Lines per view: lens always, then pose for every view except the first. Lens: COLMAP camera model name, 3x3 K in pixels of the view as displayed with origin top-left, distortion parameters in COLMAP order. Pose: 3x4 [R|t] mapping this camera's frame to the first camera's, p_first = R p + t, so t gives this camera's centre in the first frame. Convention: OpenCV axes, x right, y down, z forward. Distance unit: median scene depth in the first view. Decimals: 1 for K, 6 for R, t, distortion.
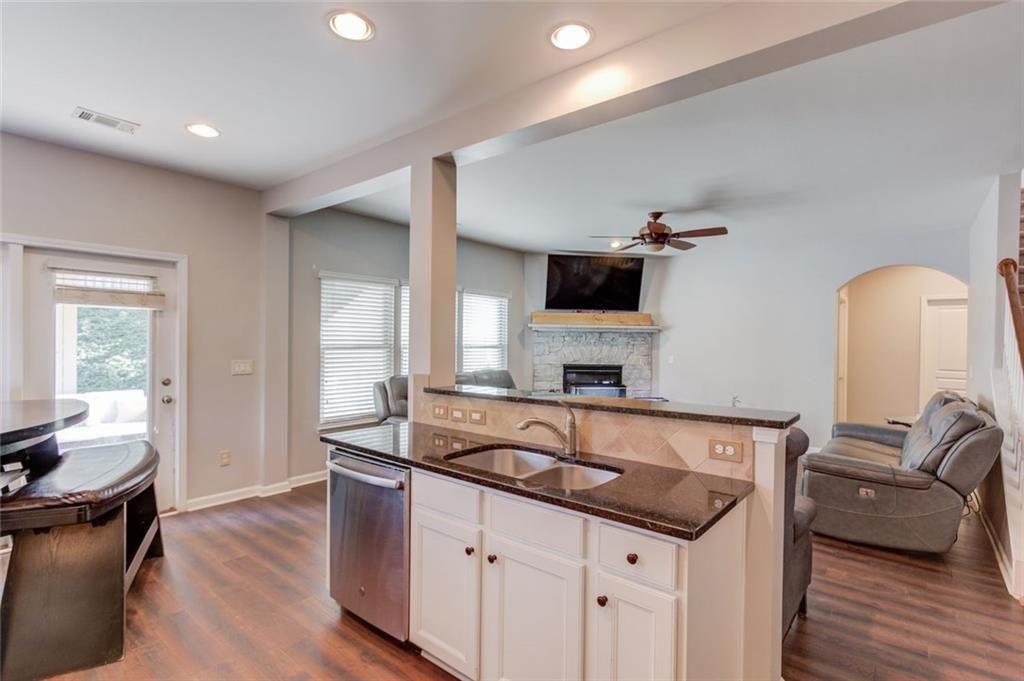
lens RADIAL K [[494.1, 0, 516.8], [0, 494.1, 341.3], [0, 0, 1]] dist [-0.004157, 0.000476]
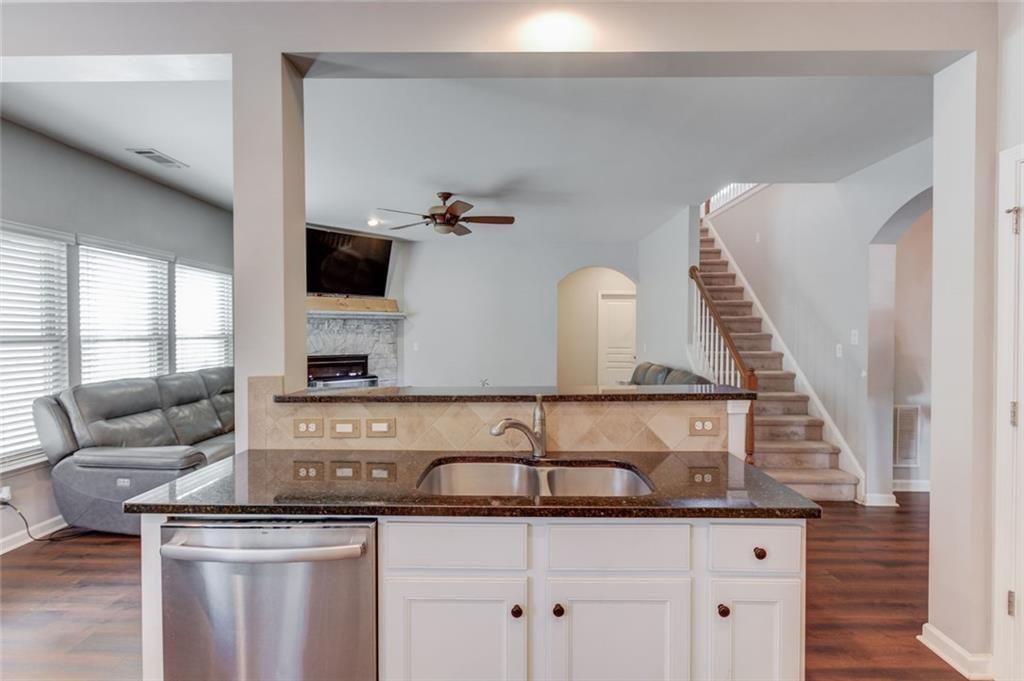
lens RADIAL K [[488.3, 0, 509.8], [0, 488.3, 336.8], [0, 0, 1]] dist [0.001971, 0.000860]
pose [[0.786602, -0.019507, 0.617152, -0.214404], [0.011527, 0.999791, 0.016909, 0.004168], [-0.617353, -0.006186, 0.786662, 0.177515]]
